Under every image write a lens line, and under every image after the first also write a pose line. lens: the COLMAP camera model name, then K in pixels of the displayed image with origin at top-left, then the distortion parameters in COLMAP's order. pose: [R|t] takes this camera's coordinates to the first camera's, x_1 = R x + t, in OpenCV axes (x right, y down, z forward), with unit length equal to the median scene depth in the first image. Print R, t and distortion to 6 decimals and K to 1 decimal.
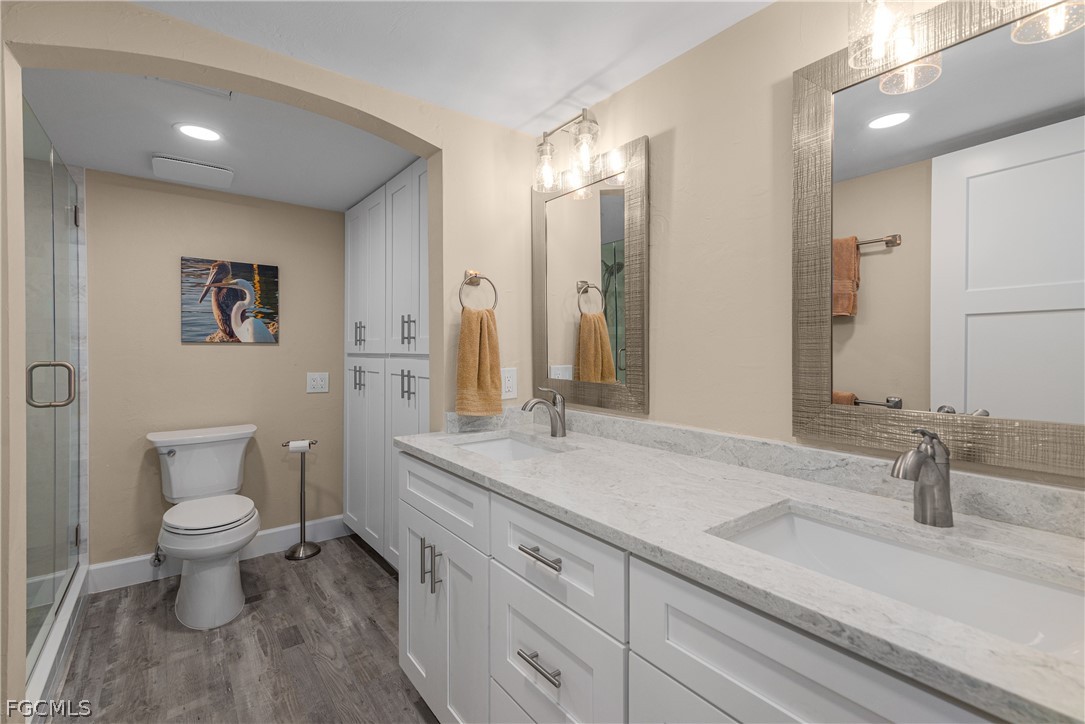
lens RADIAL K [[483.9, 0, 546.6], [0, 483.9, 352.7], [0, 0, 1]] dist [0.001822, -0.000017]
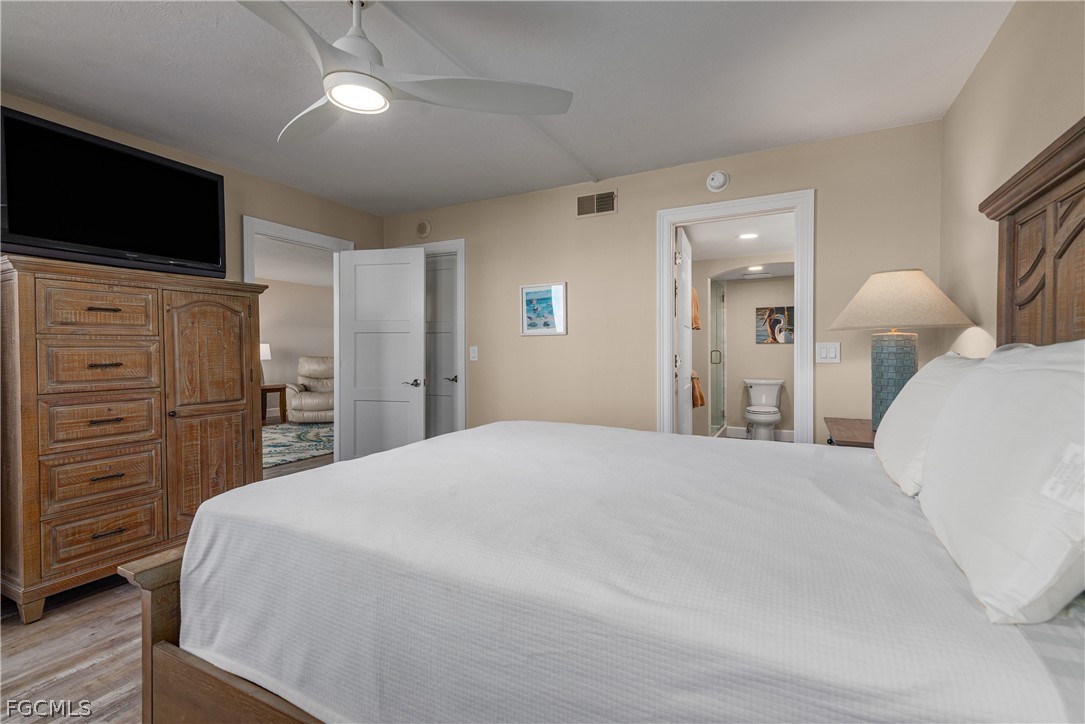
lens RADIAL K [[483.9, 0, 546.6], [0, 483.9, 352.7], [0, 0, 1]] dist [0.001822, -0.000017]
pose [[0.430109, 0.001011, -0.902777, 0.947627], [0.003110, 0.999992, 0.002602, 0.015832], [0.902772, -0.003927, 0.430102, -0.953500]]
